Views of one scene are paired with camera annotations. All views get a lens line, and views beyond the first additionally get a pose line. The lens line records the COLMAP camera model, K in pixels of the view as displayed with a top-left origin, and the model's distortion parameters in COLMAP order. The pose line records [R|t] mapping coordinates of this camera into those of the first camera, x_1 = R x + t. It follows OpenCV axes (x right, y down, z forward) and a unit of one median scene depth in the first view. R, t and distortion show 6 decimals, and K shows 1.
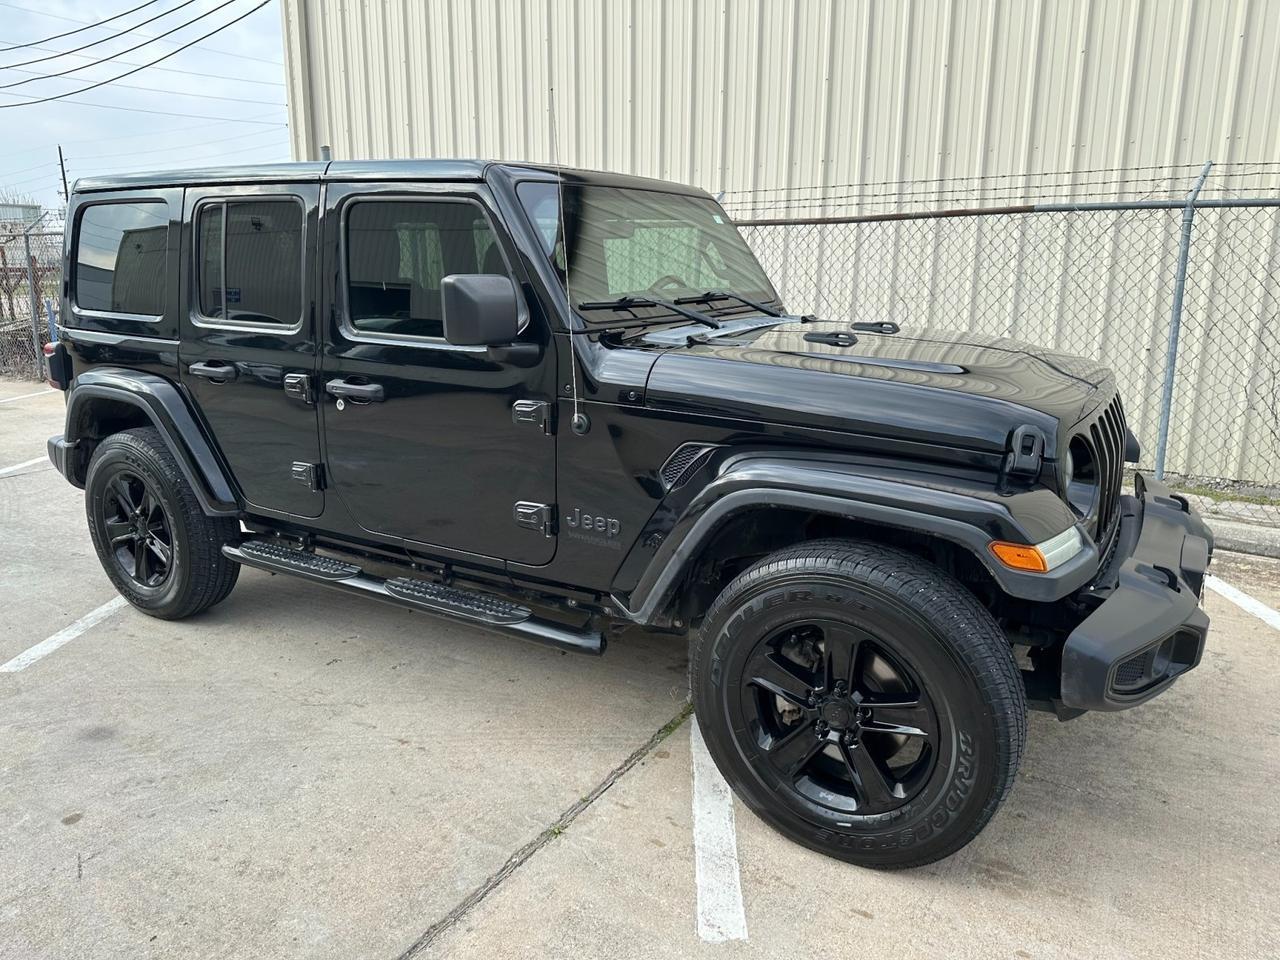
lens RADIAL K [[904.2, 0, 633.8], [0, 904.2, 471.4], [0, 0, 1]] dist [0.044708, -0.051185]
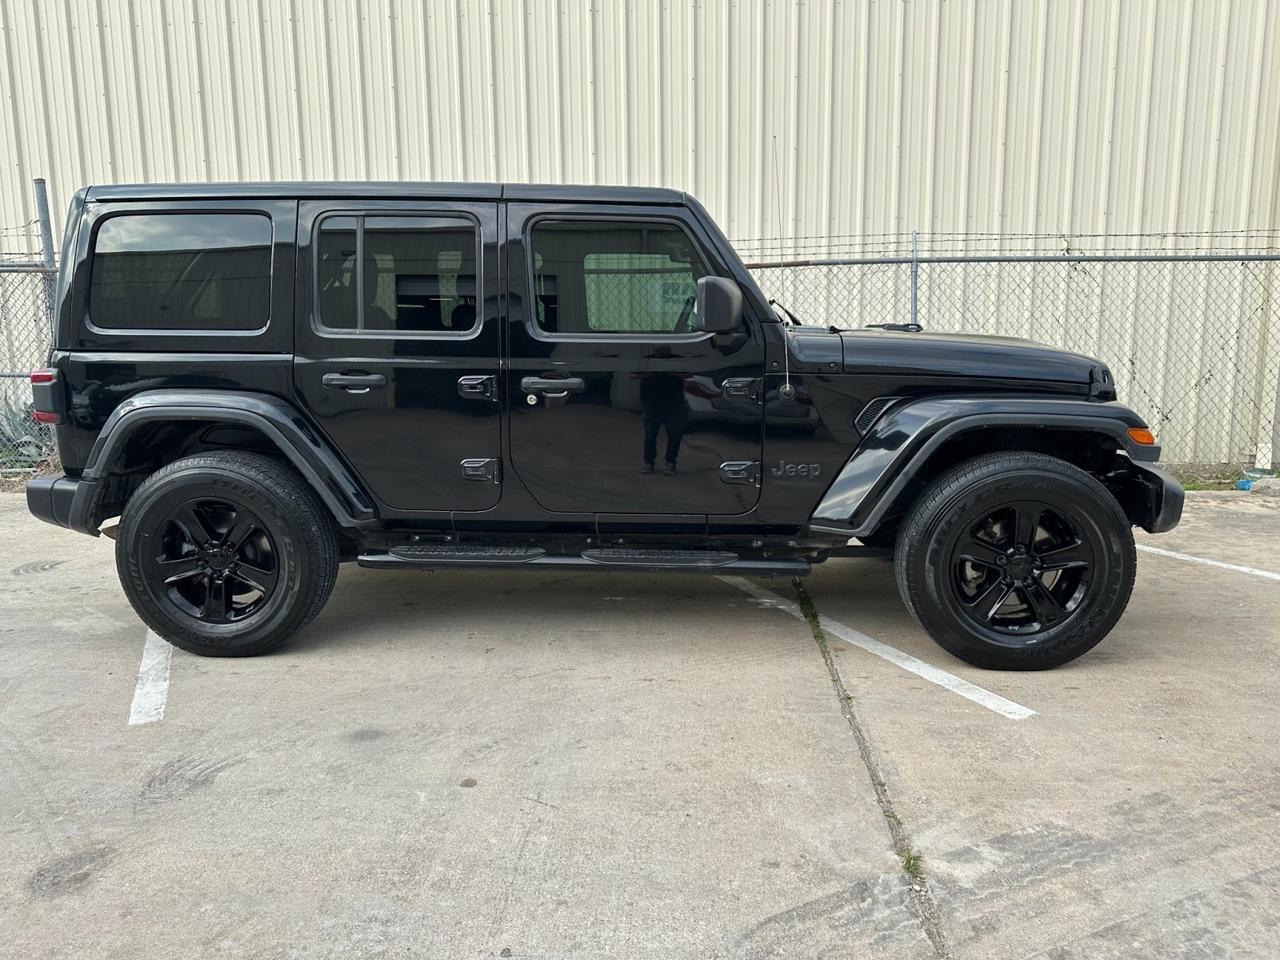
lens RADIAL K [[904.2, 0, 639.3], [0, 904.2, 474.7], [0, 0, 1]] dist [0.044708, -0.051185]
pose [[0.880978, -0.080087, 0.466329, -0.818090], [0.113909, 0.992483, -0.044746, 0.092889], [-0.459240, 0.092539, 0.883479, -0.030056]]
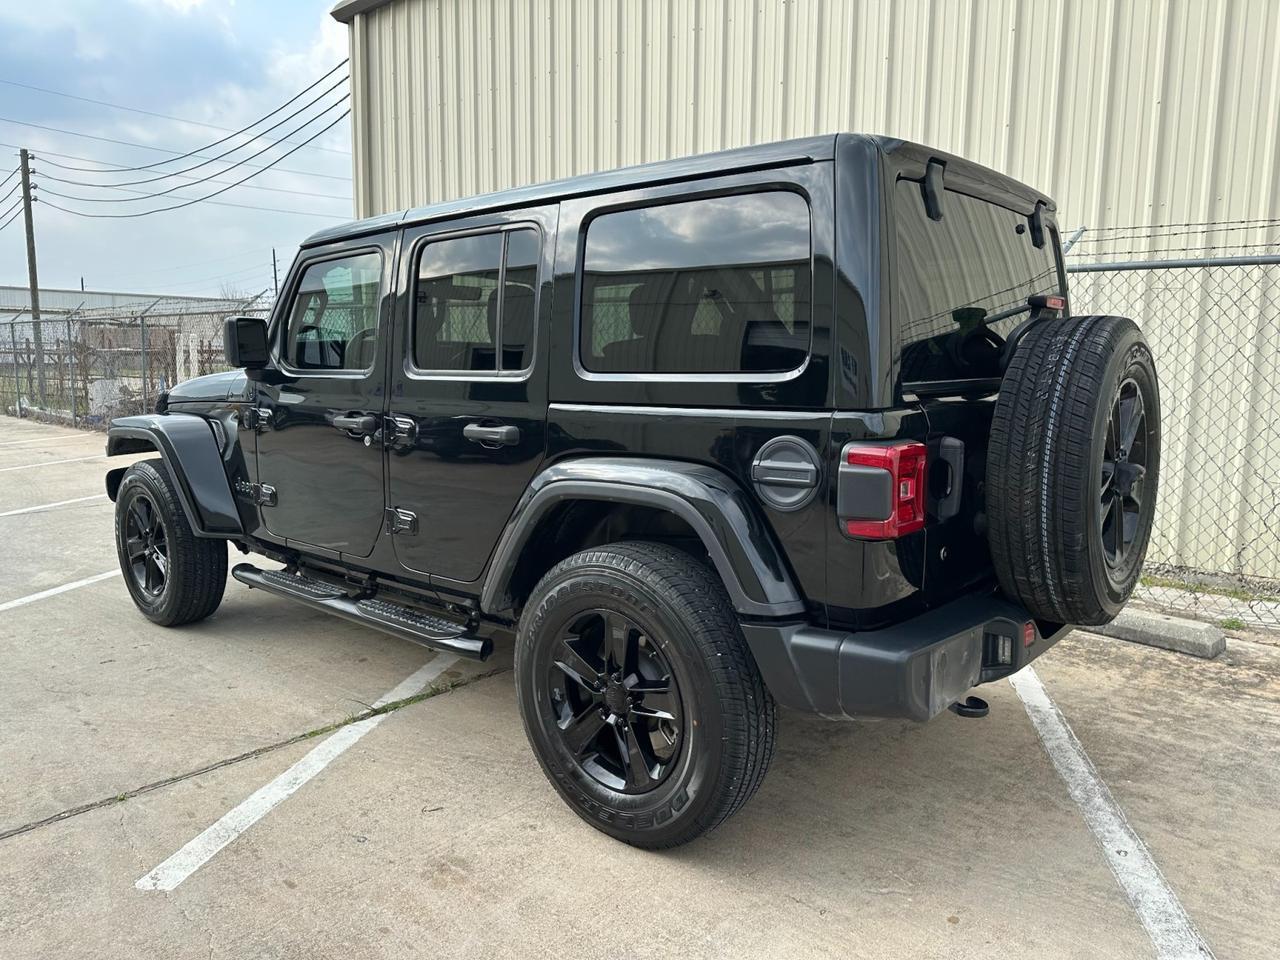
lens RADIAL K [[904.2, 0, 629.3], [0, 904.2, 481.3], [0, 0, 1]] dist [0.044708, -0.051185]
pose [[0.982973, 0.032074, -0.180927, 0.640396], [-0.047589, 0.995490, -0.082072, 0.060792], [0.177478, 0.089285, 0.980066, -0.024772]]
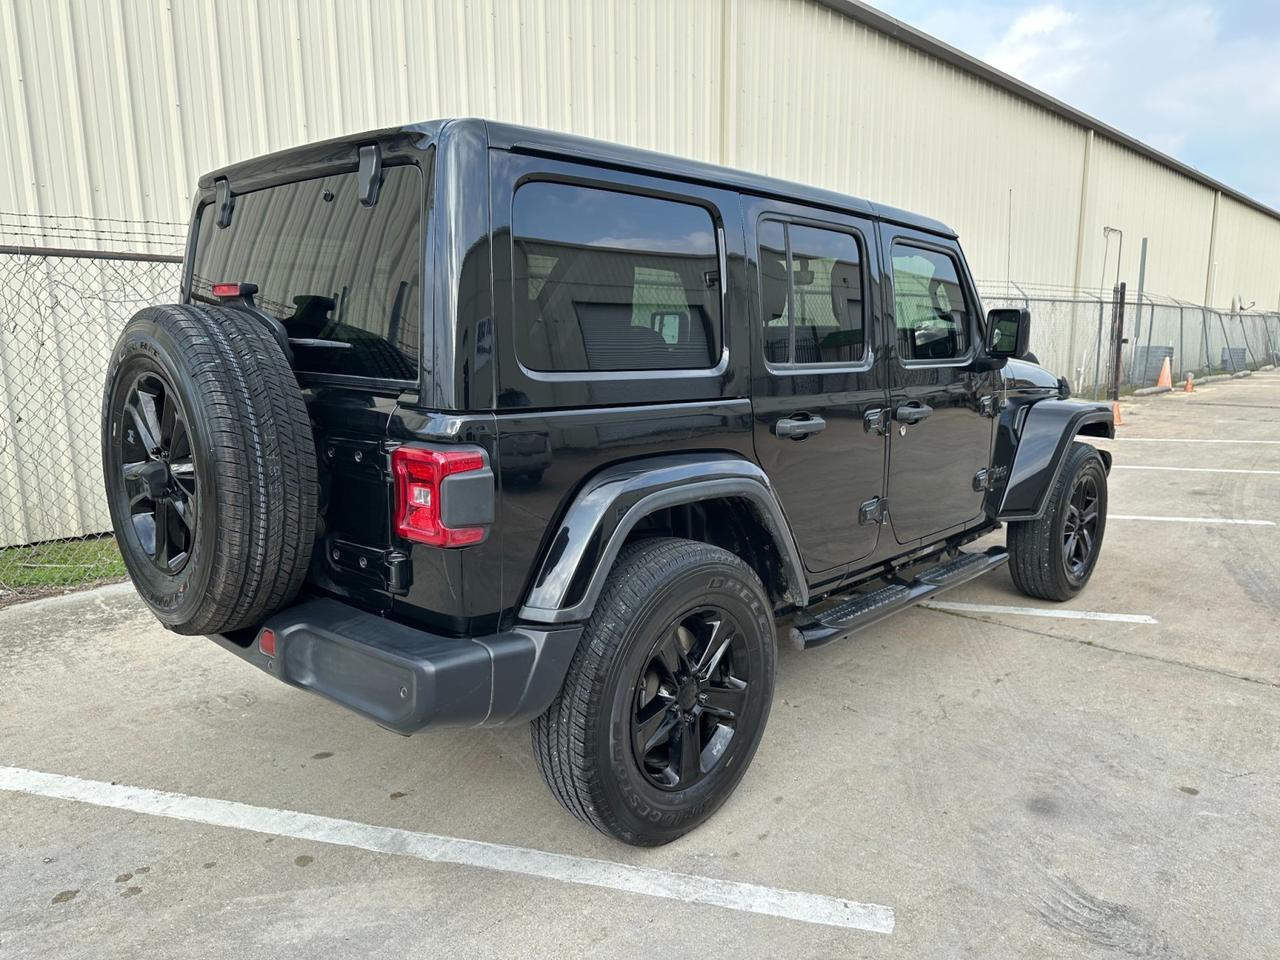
lens RADIAL K [[904.2, 0, 640.3], [0, 904.2, 481.4], [0, 0, 1]] dist [0.044708, -0.051185]
pose [[0.193016, -0.164778, 0.967260, -1.597629], [0.220761, 0.967816, 0.120820, -0.240085], [-0.956038, 0.190214, 0.223181, 1.201149]]
